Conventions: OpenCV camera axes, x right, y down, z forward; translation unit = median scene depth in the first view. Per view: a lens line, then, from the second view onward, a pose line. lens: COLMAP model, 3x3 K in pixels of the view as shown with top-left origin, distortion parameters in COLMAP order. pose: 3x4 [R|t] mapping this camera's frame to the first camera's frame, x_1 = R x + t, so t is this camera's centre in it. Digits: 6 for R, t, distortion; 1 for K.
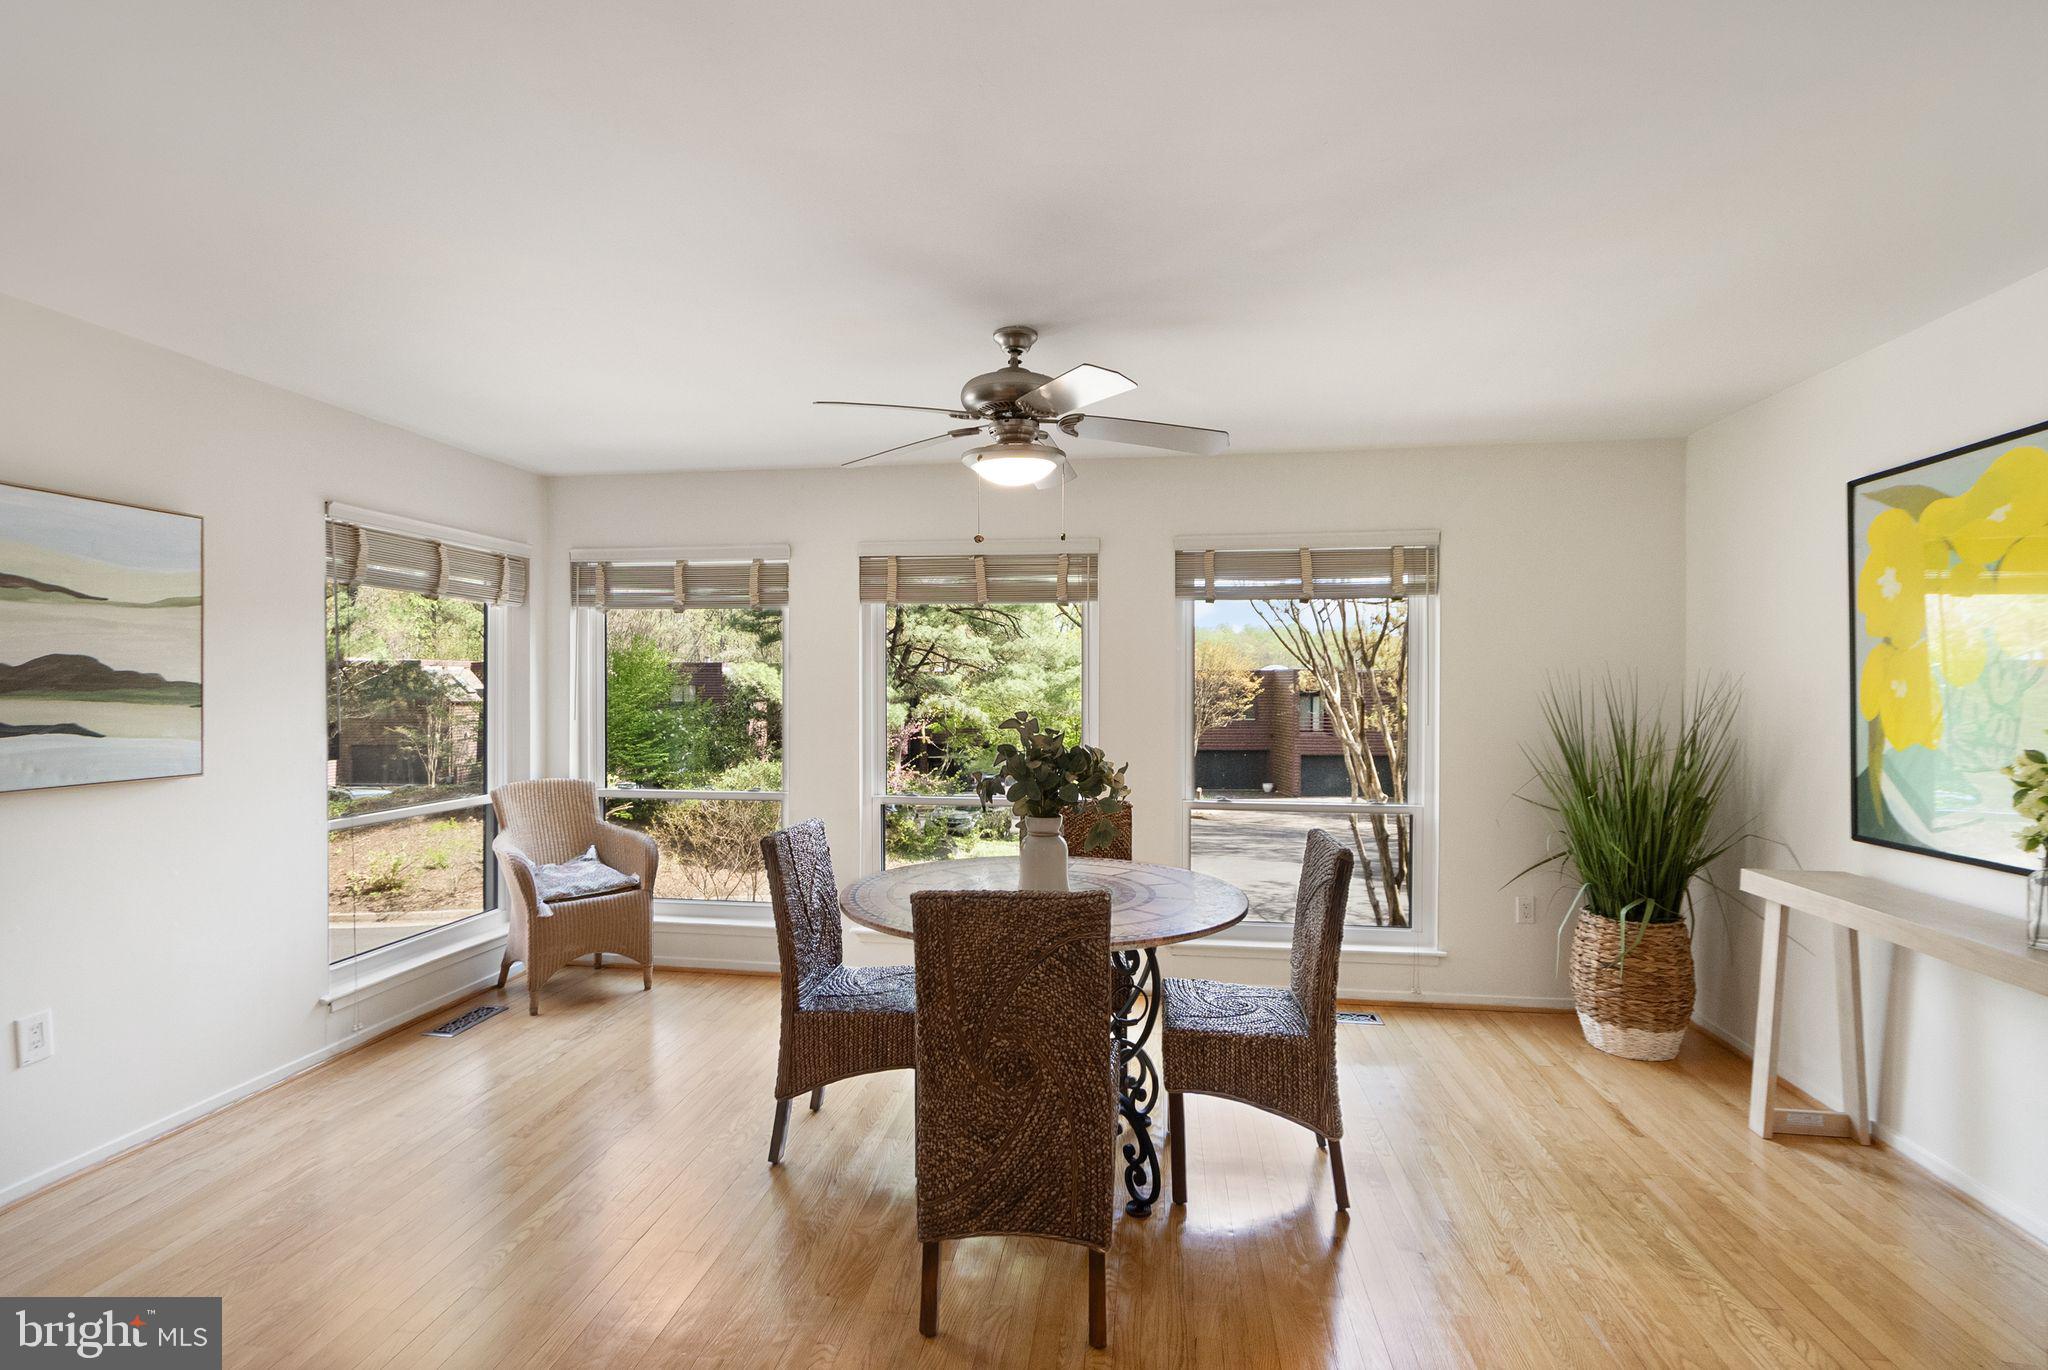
lens RADIAL K [[965.7, 0, 1014.0], [0, 965.7, 688.9], [0, 0, 1]] dist [0.001051, 0.000110]
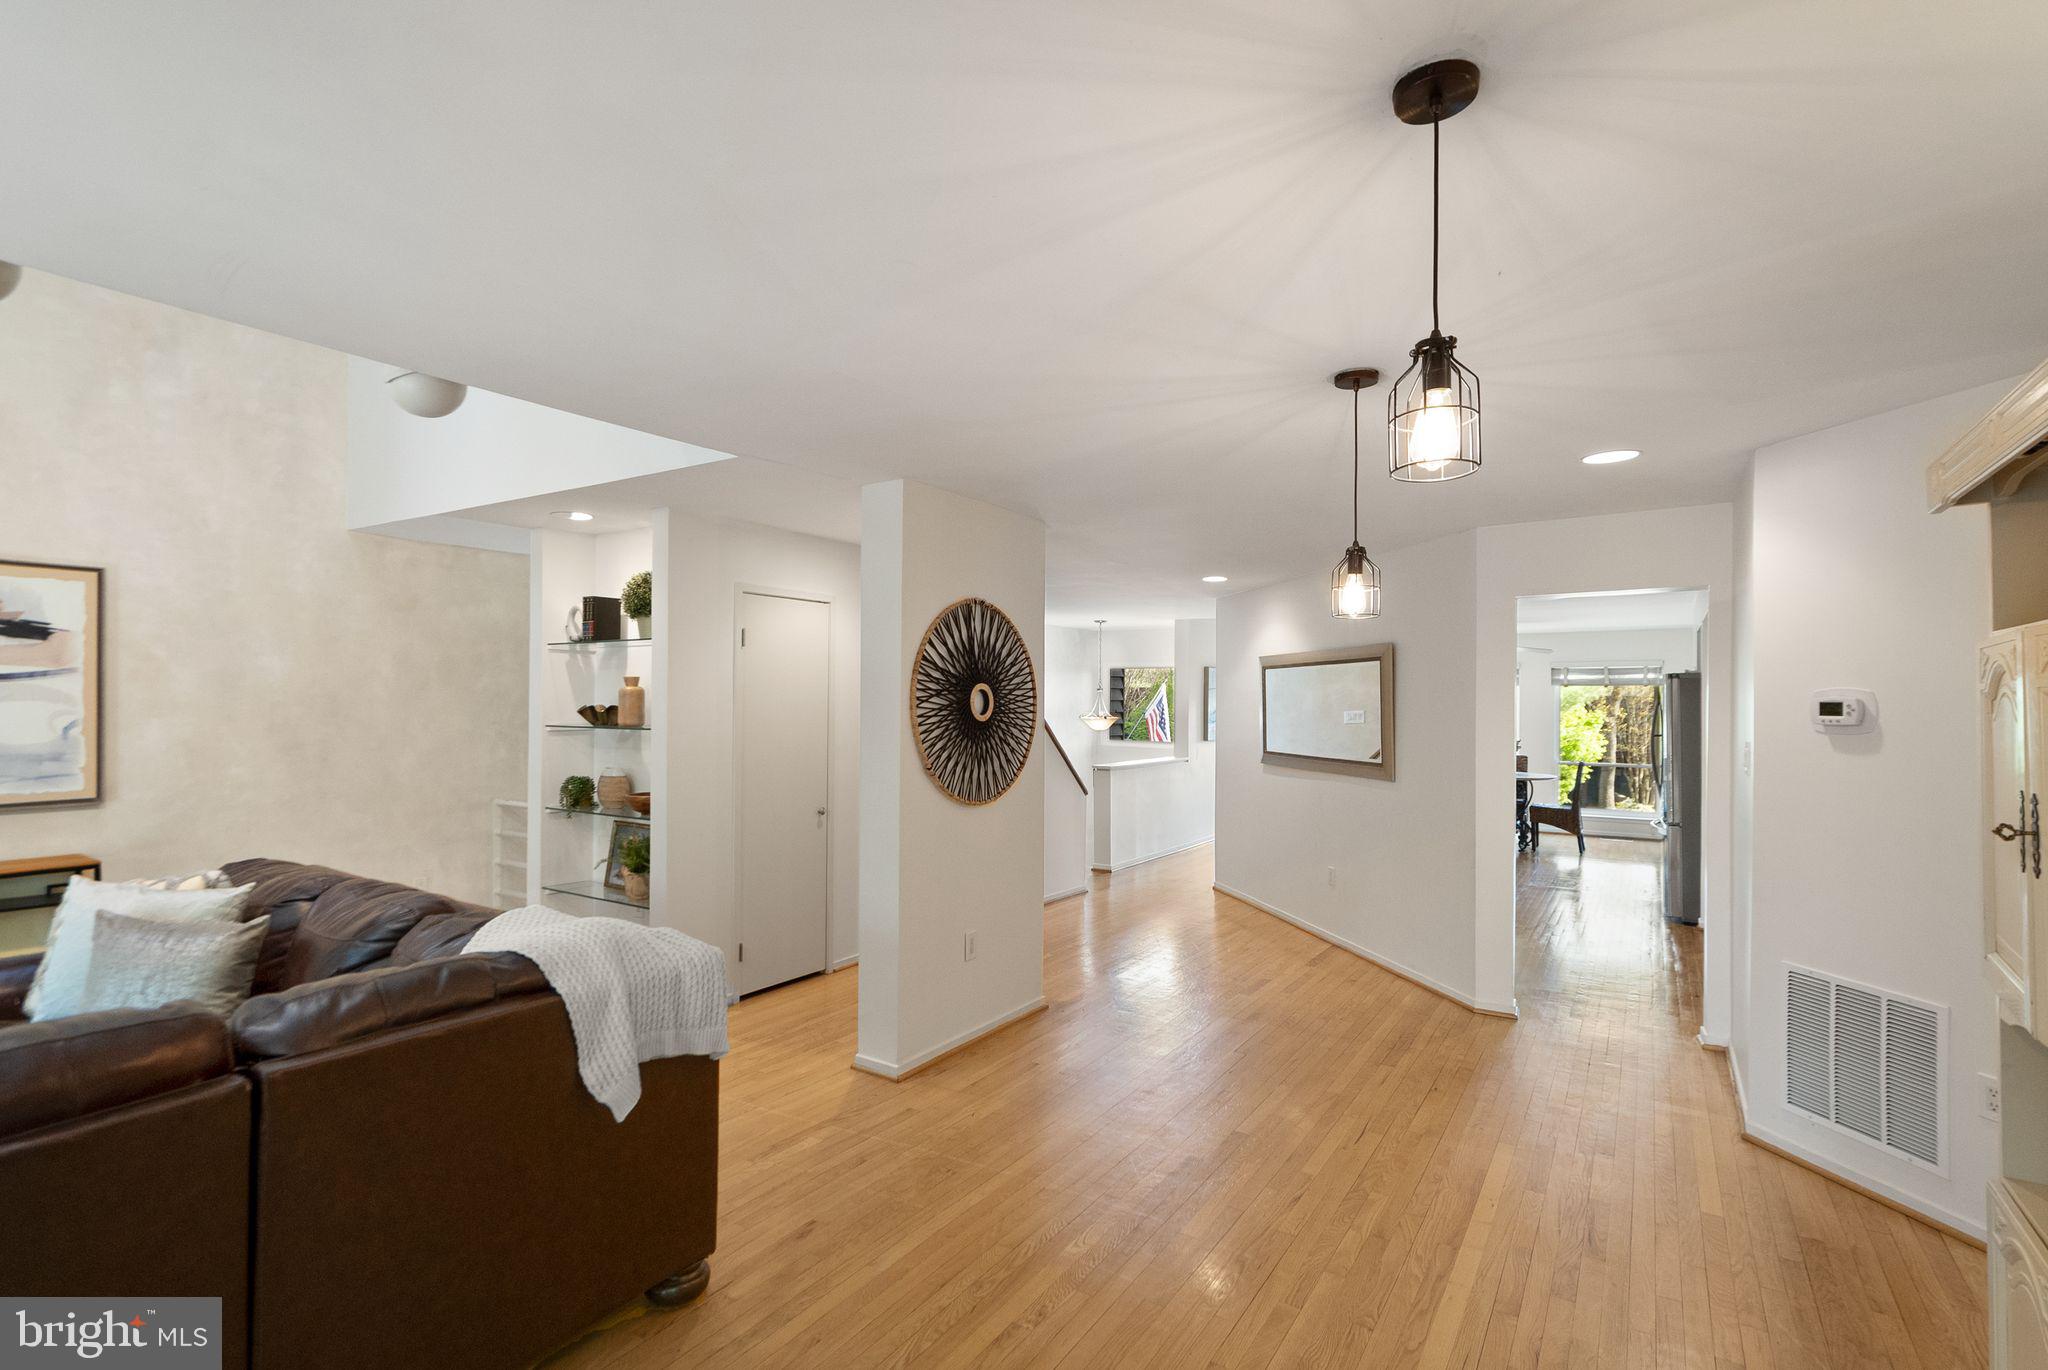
lens RADIAL K [[965.7, 0, 1014.0], [0, 965.7, 688.9], [0, 0, 1]] dist [0.001051, 0.000110]
pose [[0.904627, -0.004961, -0.426175, -0.038643], [-0.004825, 0.999749, -0.021882, -0.016870], [0.426176, 0.021851, 0.904376, -2.052696]]
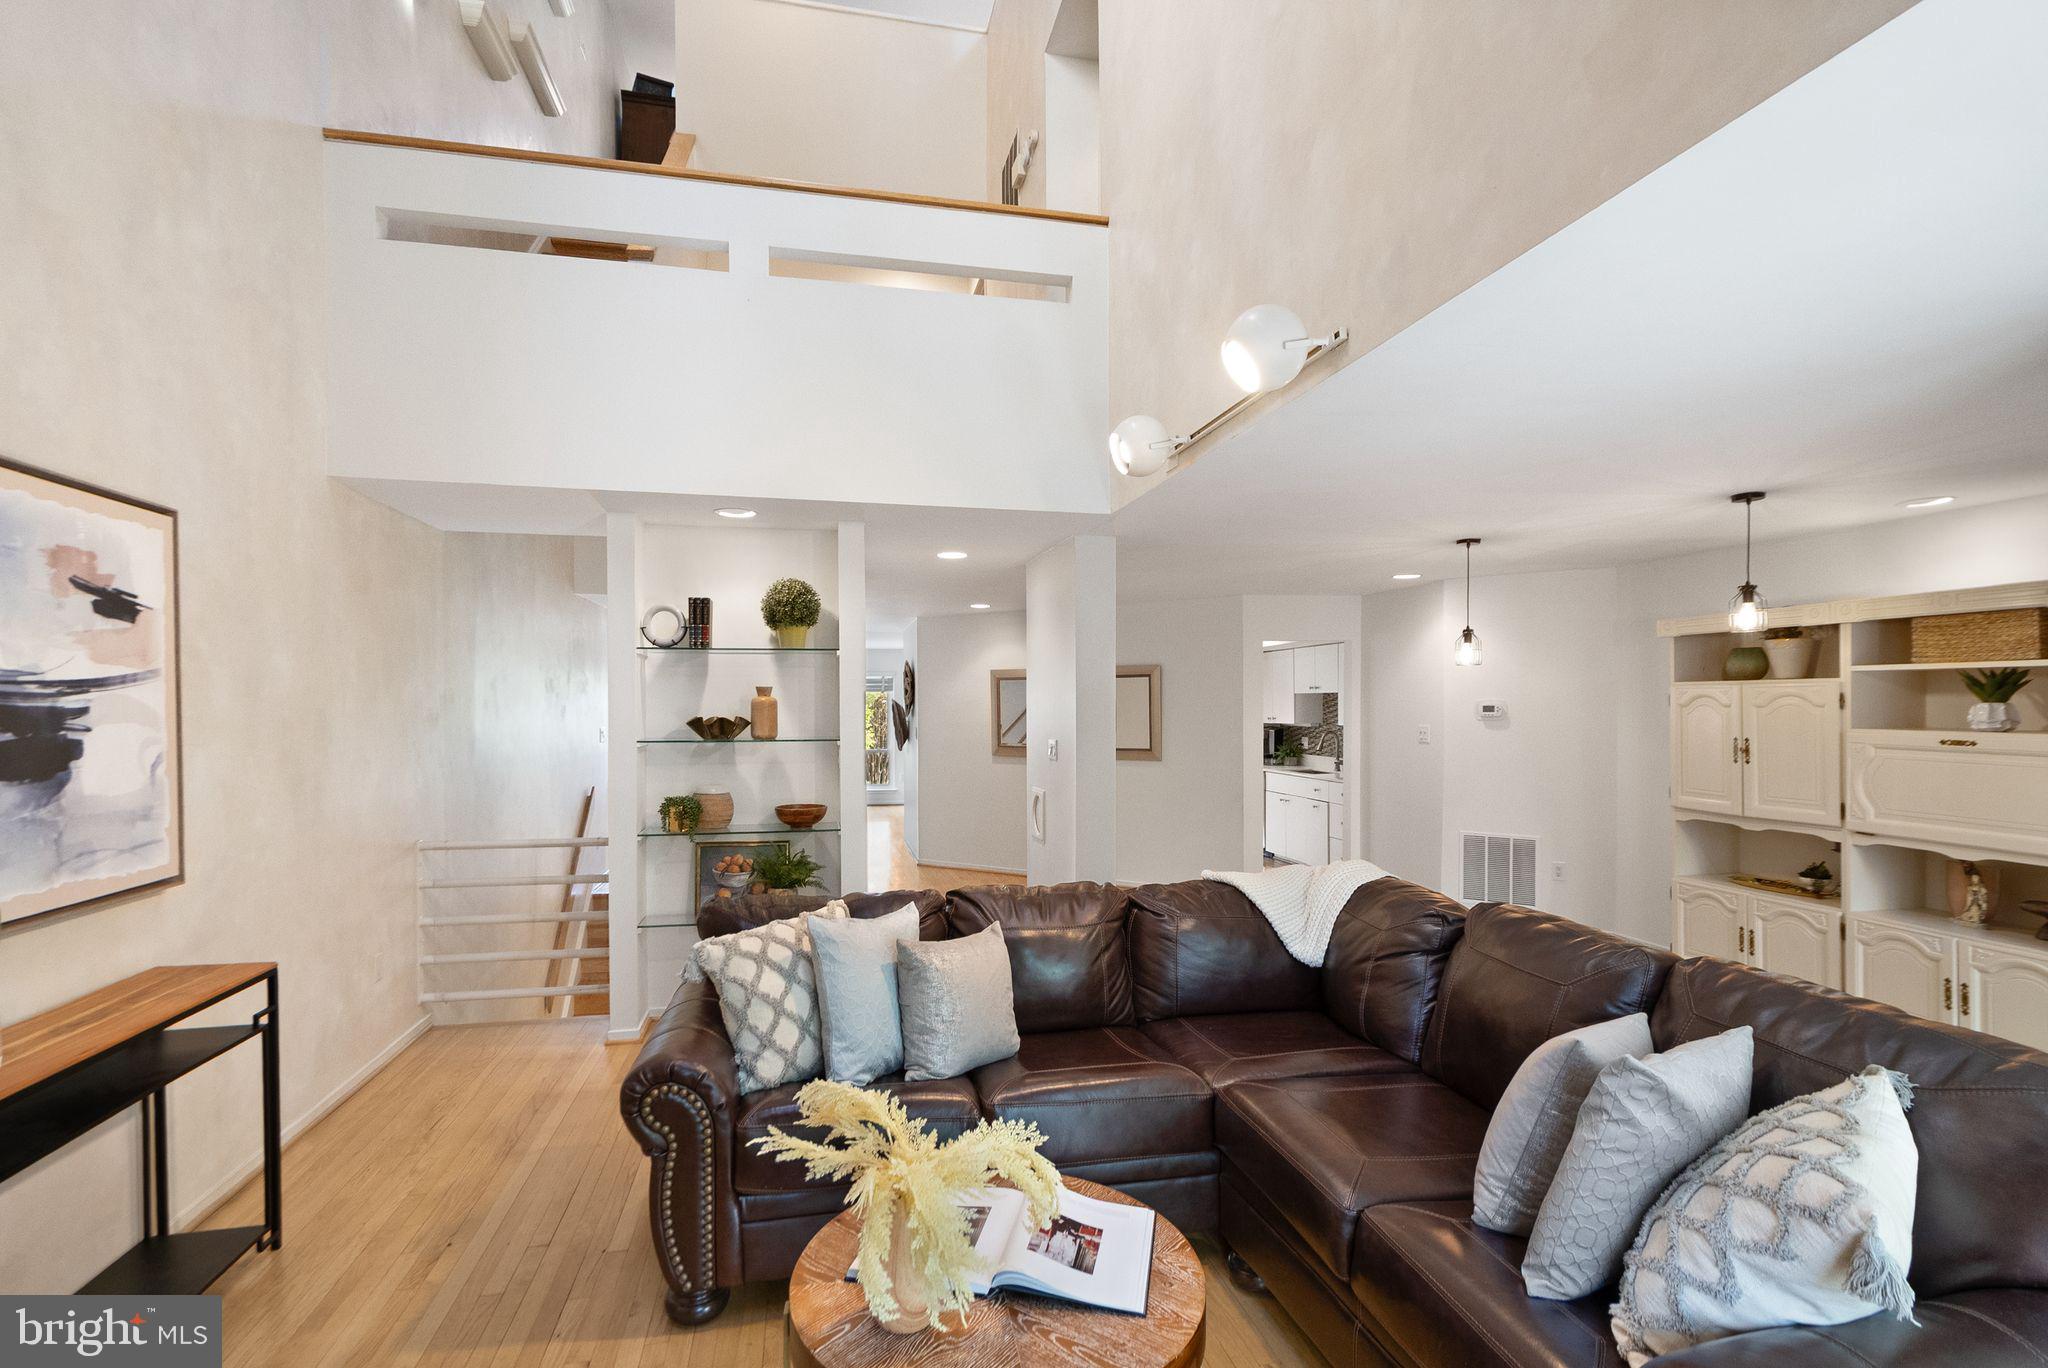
lens RADIAL K [[955.0, 0, 1009.7], [0, 955.0, 715.1], [0, 0, 1]] dist [0.003946, 0.000435]
pose [[0.942358, -0.007043, 0.334533, -1.008936], [0.005450, 0.999969, 0.005700, -0.026329], [-0.334562, -0.003549, 0.942367, -2.324758]]
